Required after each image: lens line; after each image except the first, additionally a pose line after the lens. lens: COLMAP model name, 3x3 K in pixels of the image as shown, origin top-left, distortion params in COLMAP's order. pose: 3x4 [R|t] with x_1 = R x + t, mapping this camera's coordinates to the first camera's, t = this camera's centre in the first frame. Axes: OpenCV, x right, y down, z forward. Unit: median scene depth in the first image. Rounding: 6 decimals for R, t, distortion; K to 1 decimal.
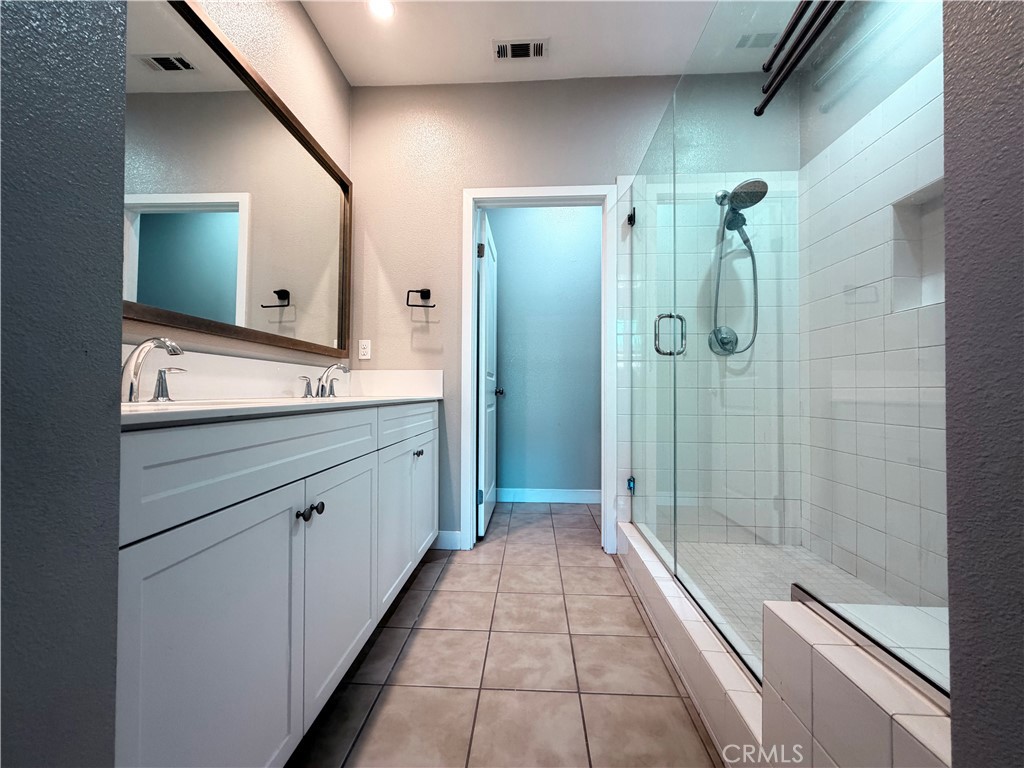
lens RADIAL K [[407.7, 0, 509.8], [0, 407.7, 385.9], [0, 0, 1]] dist [0.002263, -0.000038]
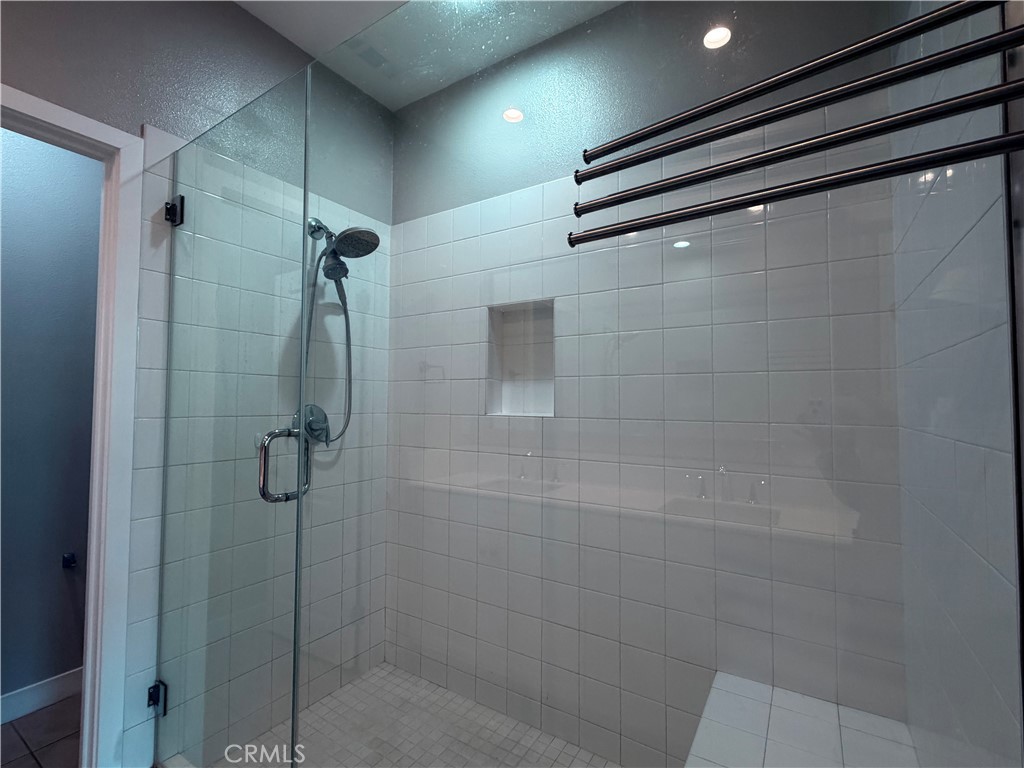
lens RADIAL K [[467.9, 0, 510.9], [0, 467.9, 387.7], [0, 0, 1]] dist [0.004380, 0.000731]
pose [[0.495590, 0.026680, 0.868147, -0.025208], [-0.017919, 0.999629, -0.020492, -0.166140], [-0.868372, -0.005401, 0.495885, 0.280478]]
